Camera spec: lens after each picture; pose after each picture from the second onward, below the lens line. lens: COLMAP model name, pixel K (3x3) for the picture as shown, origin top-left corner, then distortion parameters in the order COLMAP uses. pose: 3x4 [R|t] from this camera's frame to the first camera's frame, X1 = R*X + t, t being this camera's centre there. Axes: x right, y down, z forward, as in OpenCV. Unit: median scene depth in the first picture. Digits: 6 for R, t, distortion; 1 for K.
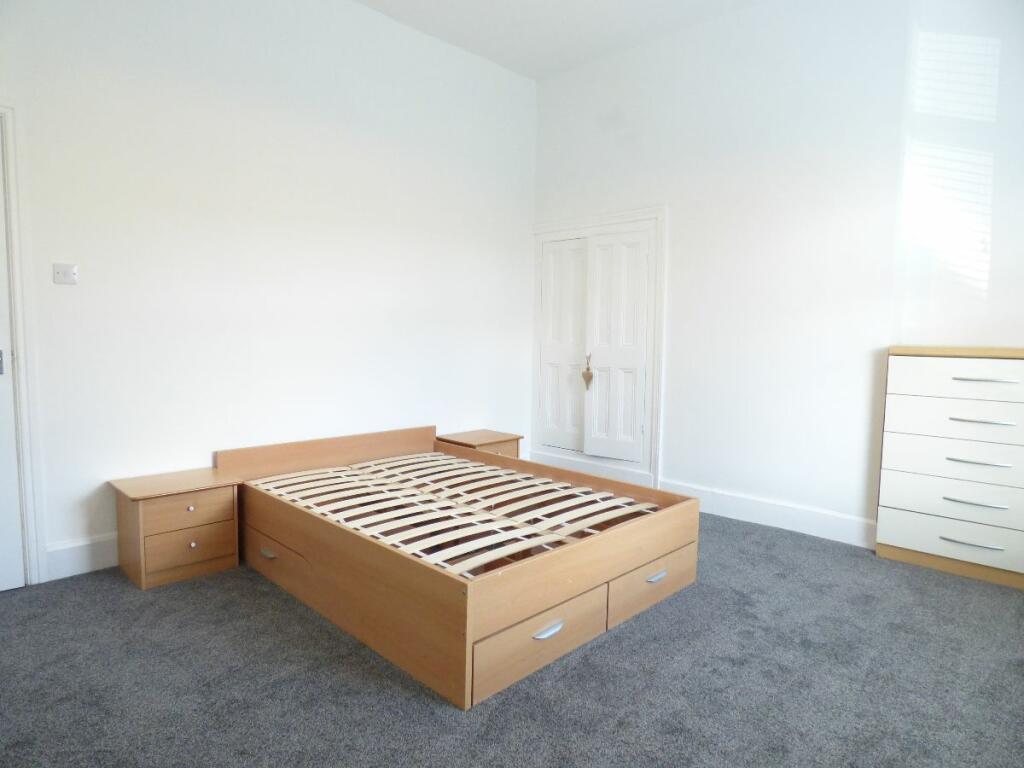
lens RADIAL K [[613.7, 0, 507.4], [0, 613.7, 382.4], [0, 0, 1]] dist [-0.015514, 0.000888]
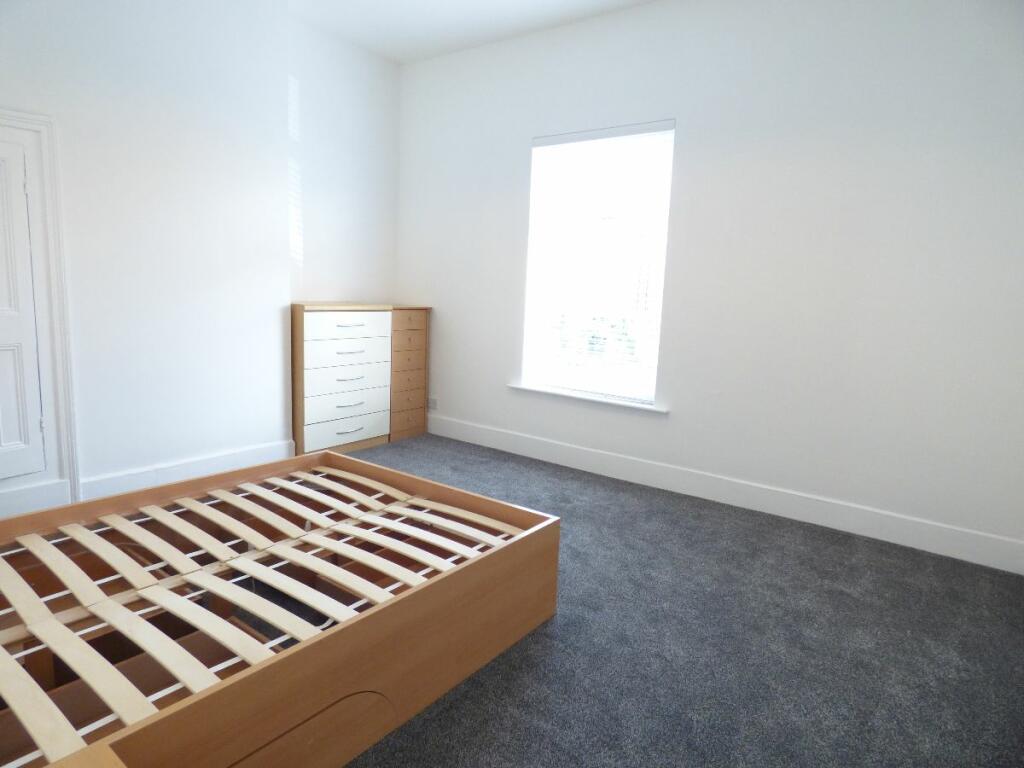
lens RADIAL K [[613.7, 0, 507.4], [0, 613.7, 382.4], [0, 0, 1]] dist [-0.015514, 0.000888]
pose [[-0.143966, -0.165954, 0.975568, -0.754615], [0.037273, 0.984229, 0.172928, -0.105699], [-0.988880, 0.061259, -0.135509, 0.758599]]
